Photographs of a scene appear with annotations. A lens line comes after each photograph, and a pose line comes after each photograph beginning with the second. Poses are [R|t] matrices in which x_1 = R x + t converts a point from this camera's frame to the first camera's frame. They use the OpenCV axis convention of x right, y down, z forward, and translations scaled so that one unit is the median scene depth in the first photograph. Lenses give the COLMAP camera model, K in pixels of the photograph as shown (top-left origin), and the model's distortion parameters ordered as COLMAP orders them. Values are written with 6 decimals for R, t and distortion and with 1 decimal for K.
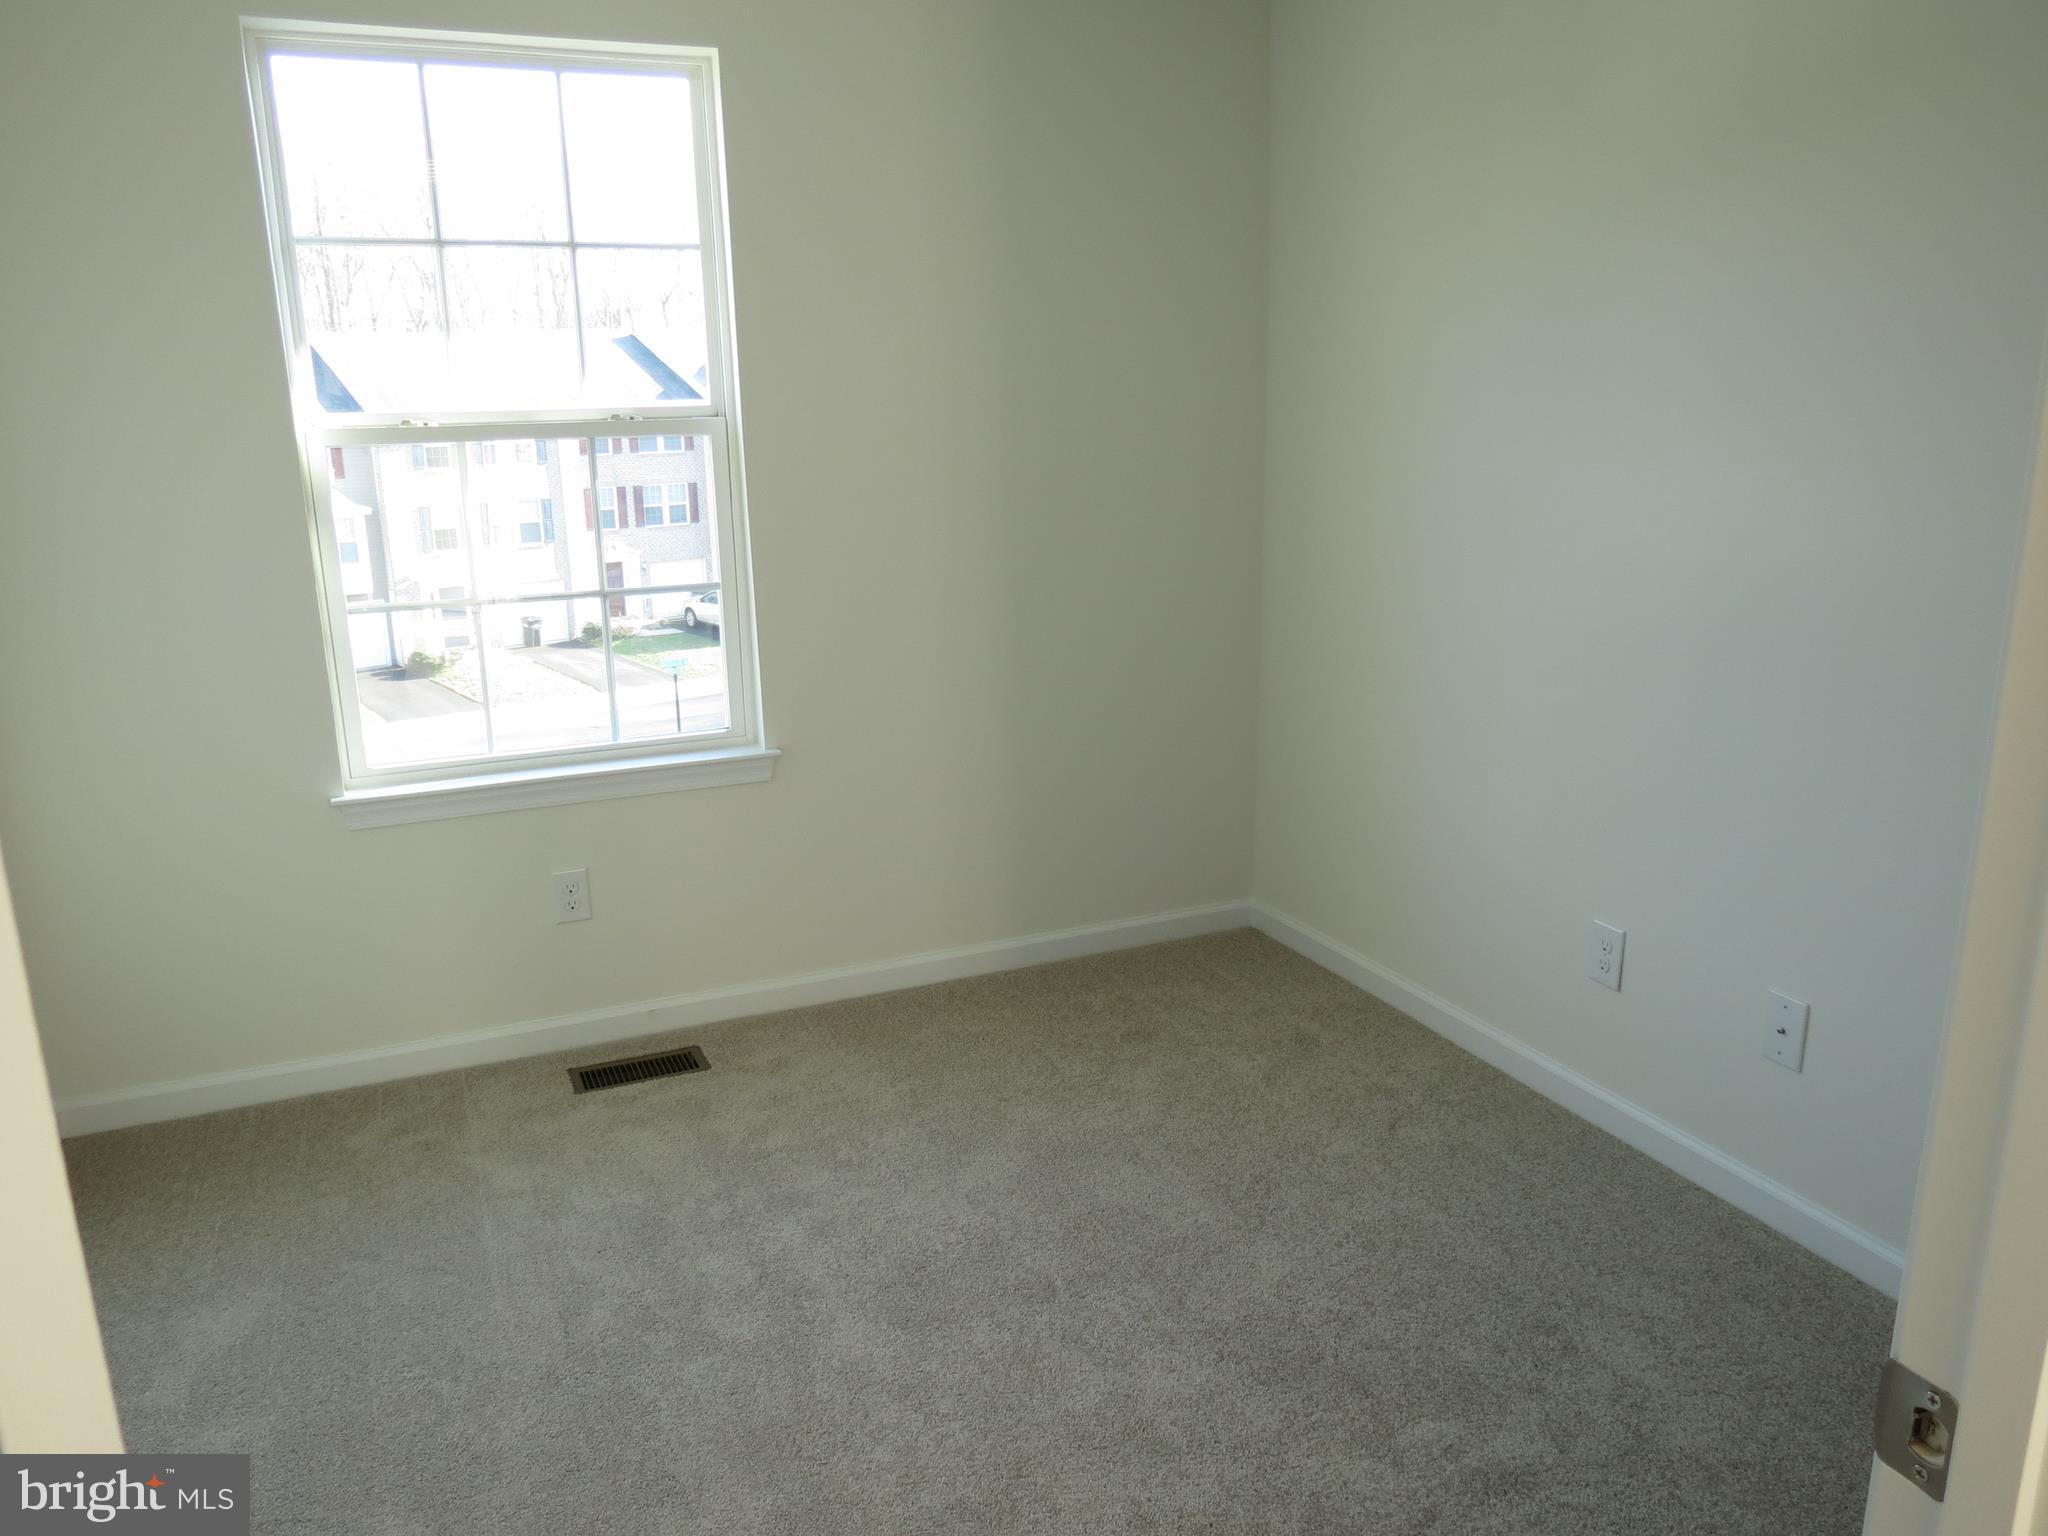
lens RADIAL K [[1485.1, 0, 1029.1], [0, 1485.1, 765.5], [0, 0, 1]] dist [0.001570, -0.001750]
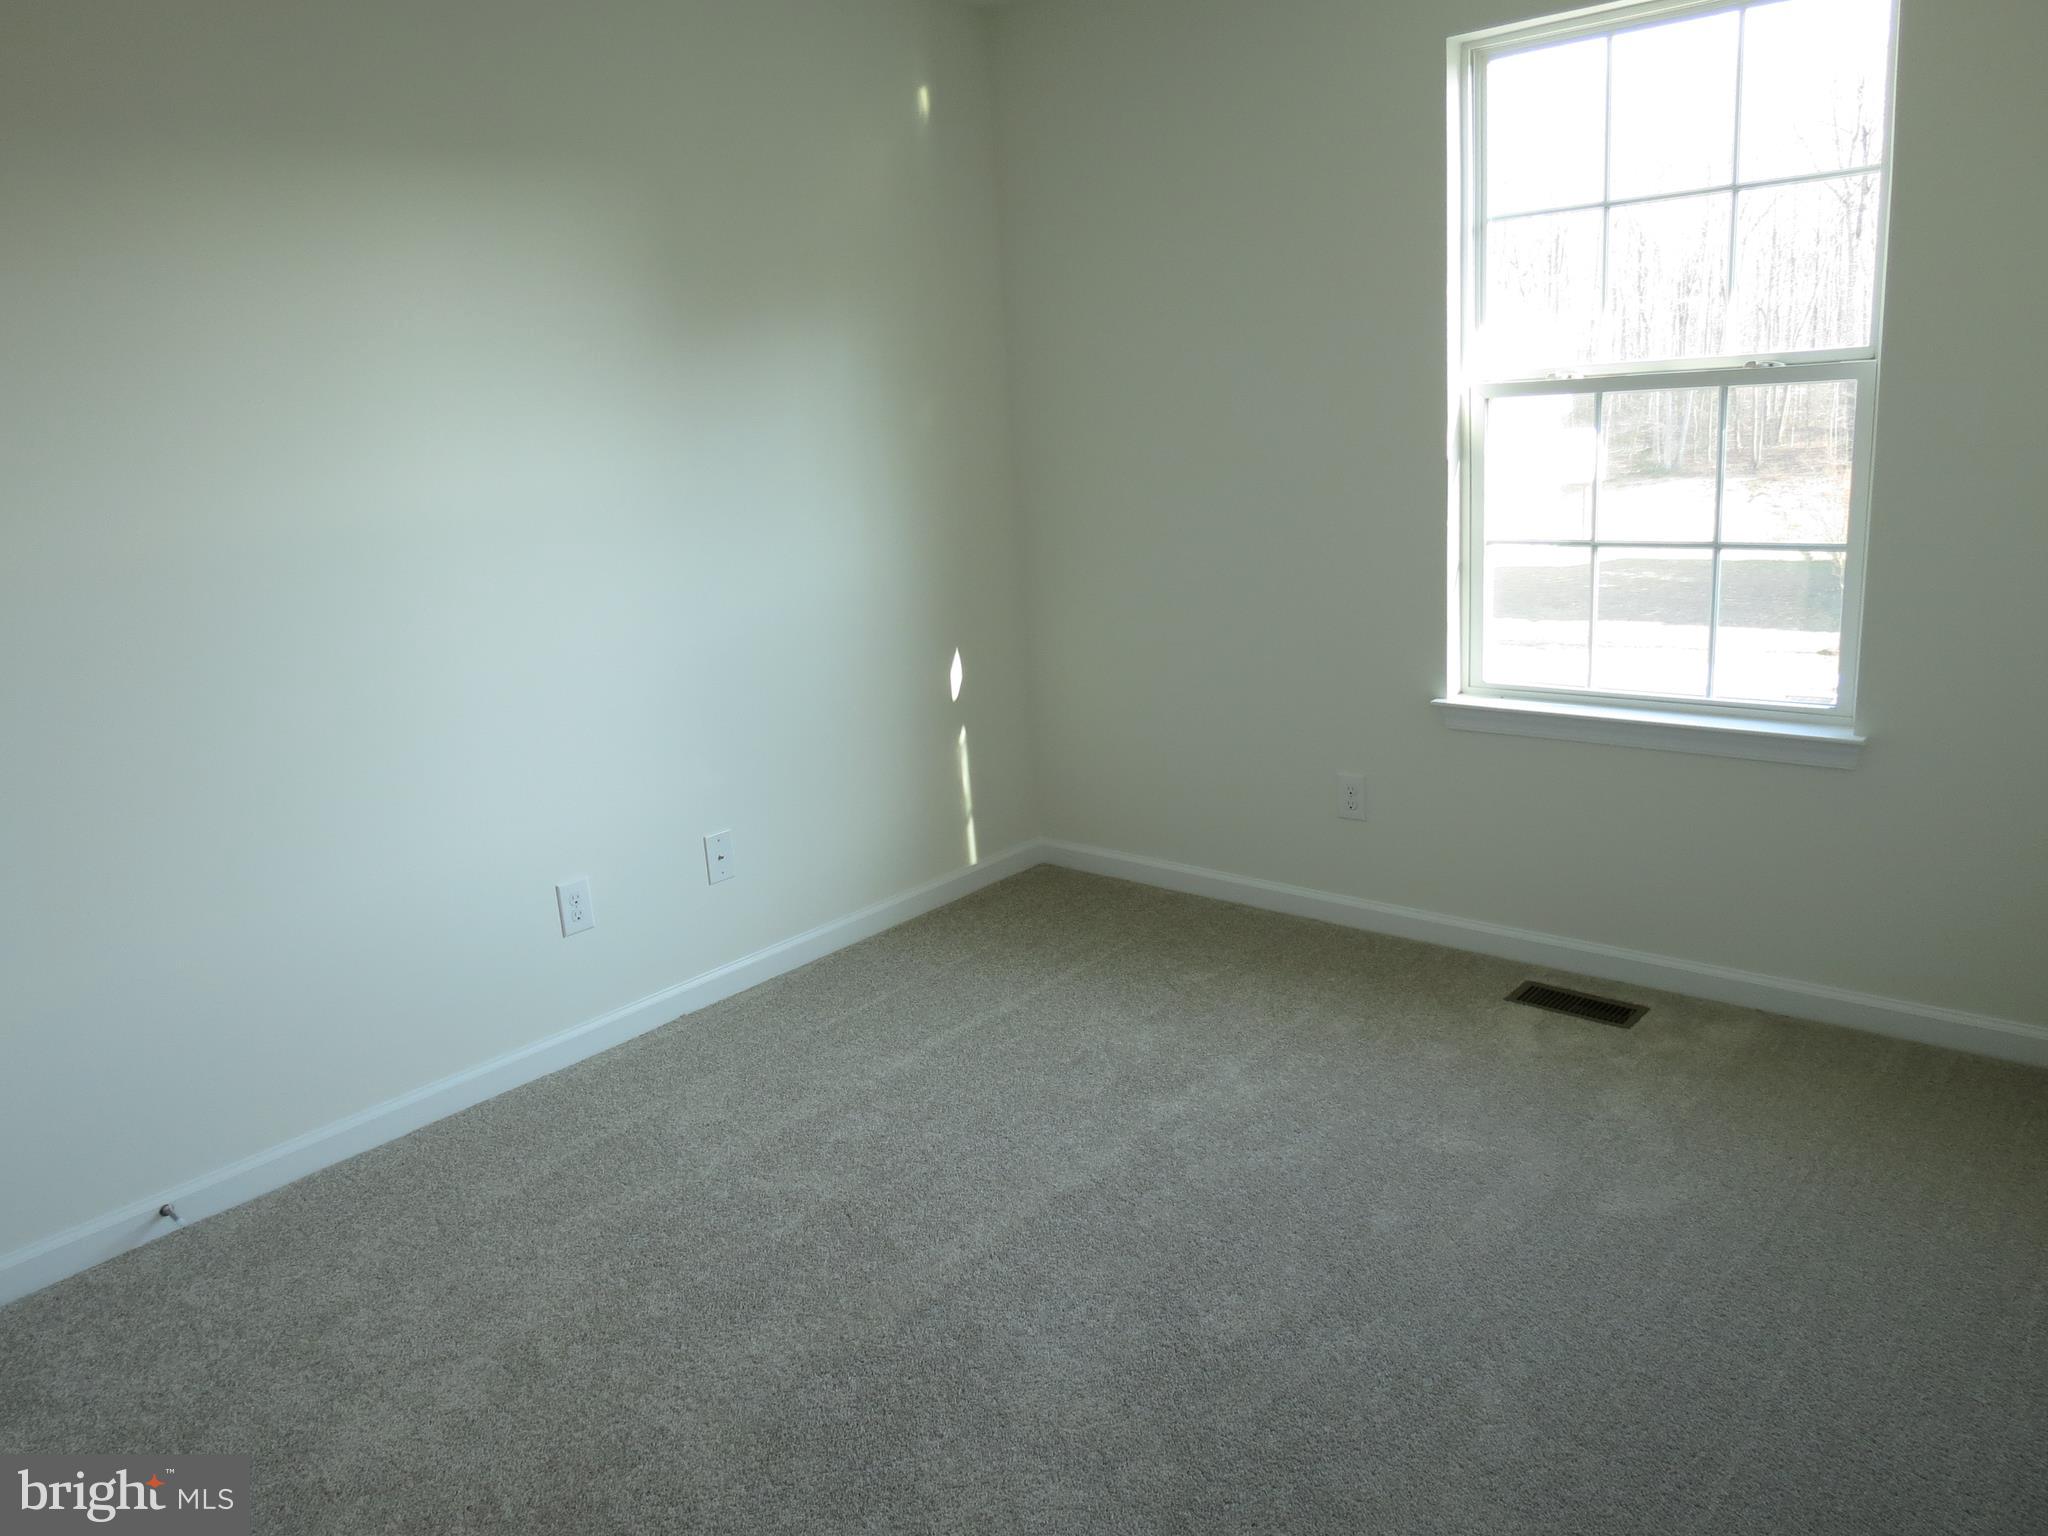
lens RADIAL K [[1485.1, 0, 1025.9], [0, 1485.1, 776.5], [0, 0, 1]] dist [0.001570, -0.001750]
pose [[0.430086, 0.216328, -0.876486, 0.398993], [-0.162381, 0.973569, 0.160610, -0.049323], [0.888065, 0.073249, 0.453846, 0.153986]]
